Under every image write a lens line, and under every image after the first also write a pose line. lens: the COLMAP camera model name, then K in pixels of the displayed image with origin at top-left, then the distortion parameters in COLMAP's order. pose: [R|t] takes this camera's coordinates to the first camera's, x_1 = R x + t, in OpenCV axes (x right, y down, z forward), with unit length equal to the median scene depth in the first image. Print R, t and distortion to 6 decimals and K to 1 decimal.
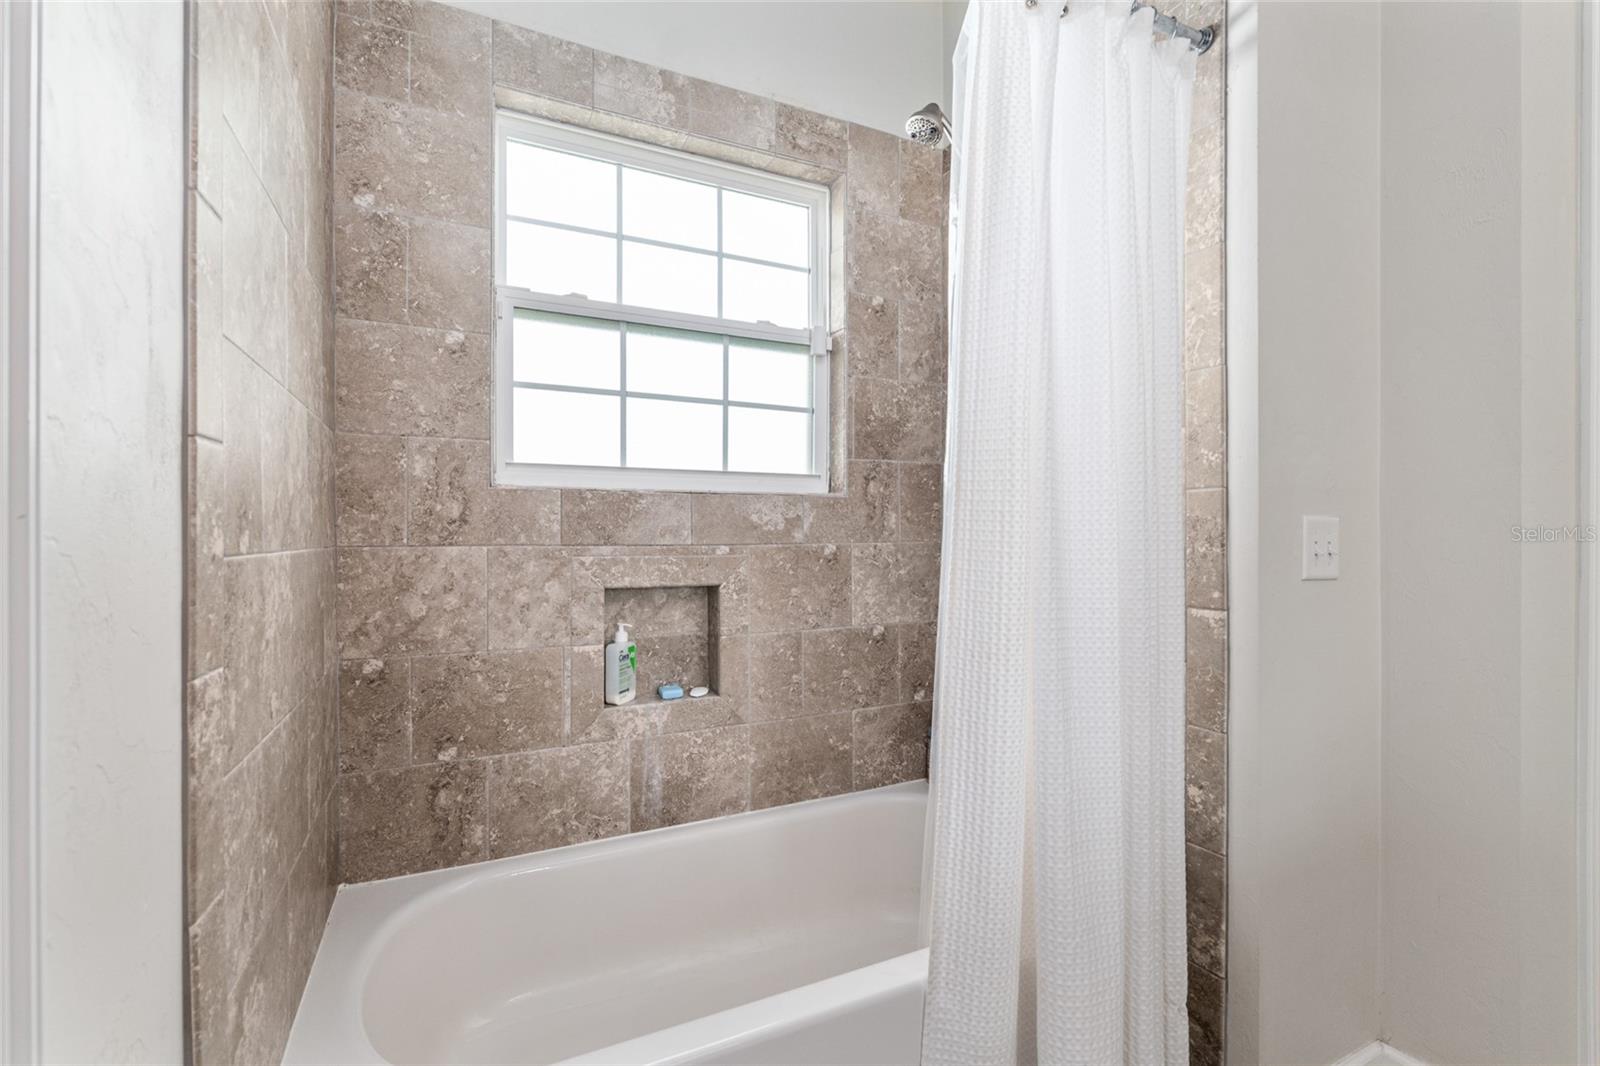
lens RADIAL K [[706.1, 0, 800.1], [0, 706.1, 539.2], [0, 0, 1]] dist [0.002862, -0.000288]
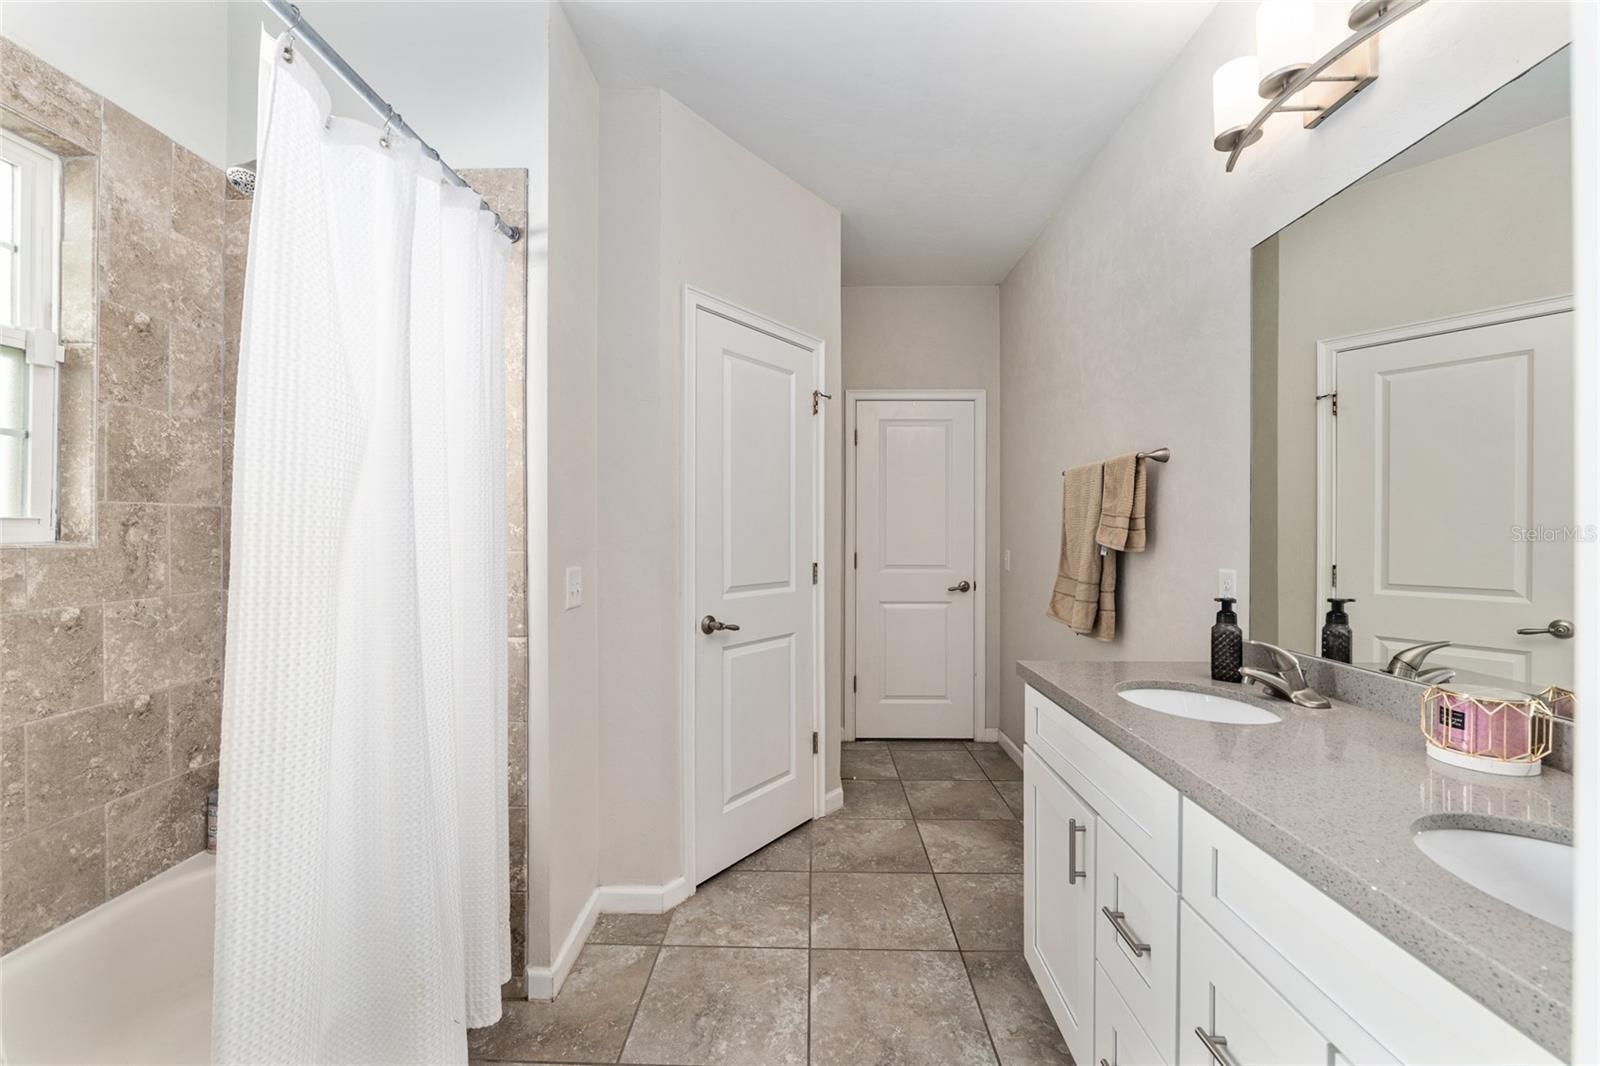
lens RADIAL K [[667.3, 0, 793.6], [0, 667.3, 530.6], [0, 0, 1]] dist [-0.010768, 0.000119]
pose [[0.461509, 0.000235, 0.887136, -0.237438], [0.002005, 0.999997, -0.001308, -0.076104], [-0.887133, 0.002382, 0.461507, -0.075585]]
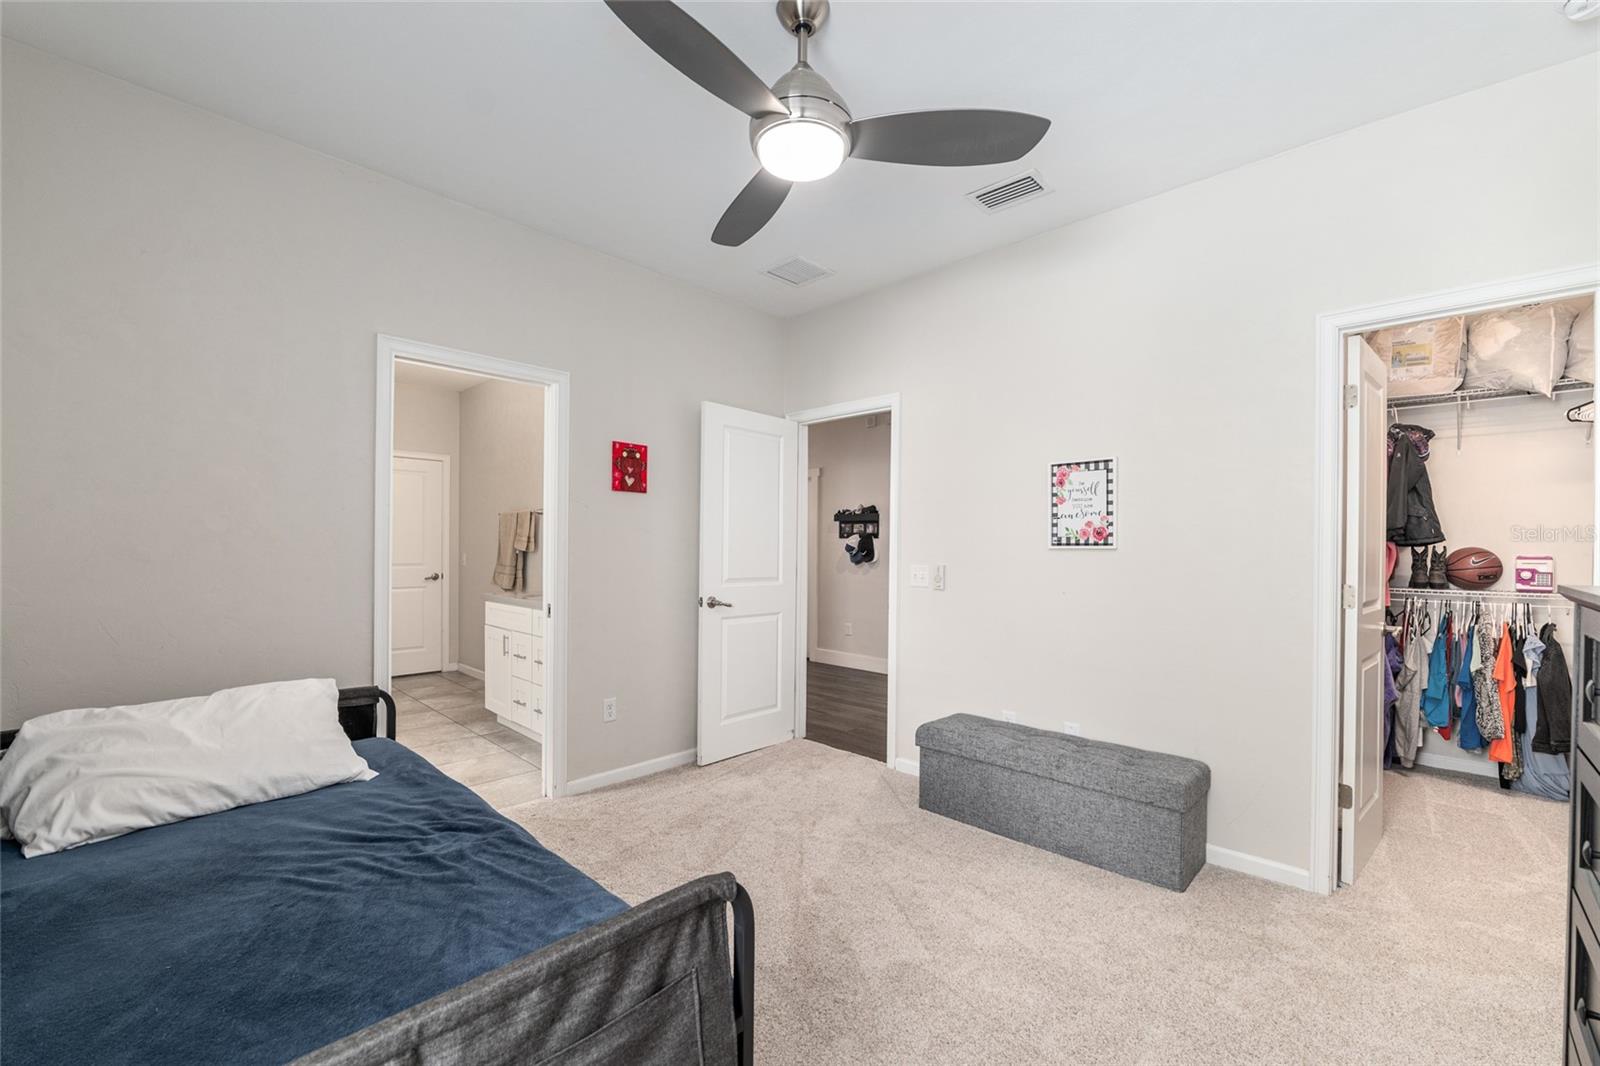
lens RADIAL K [[667.3, 0, 798.1], [0, 667.3, 541.8], [0, 0, 1]] dist [-0.010768, 0.000119]
pose [[-0.329464, -0.002445, 0.944165, -1.066813], [-0.000004, 0.999997, 0.002588, -0.080846], [-0.944168, 0.000849, -0.329463, -0.140879]]
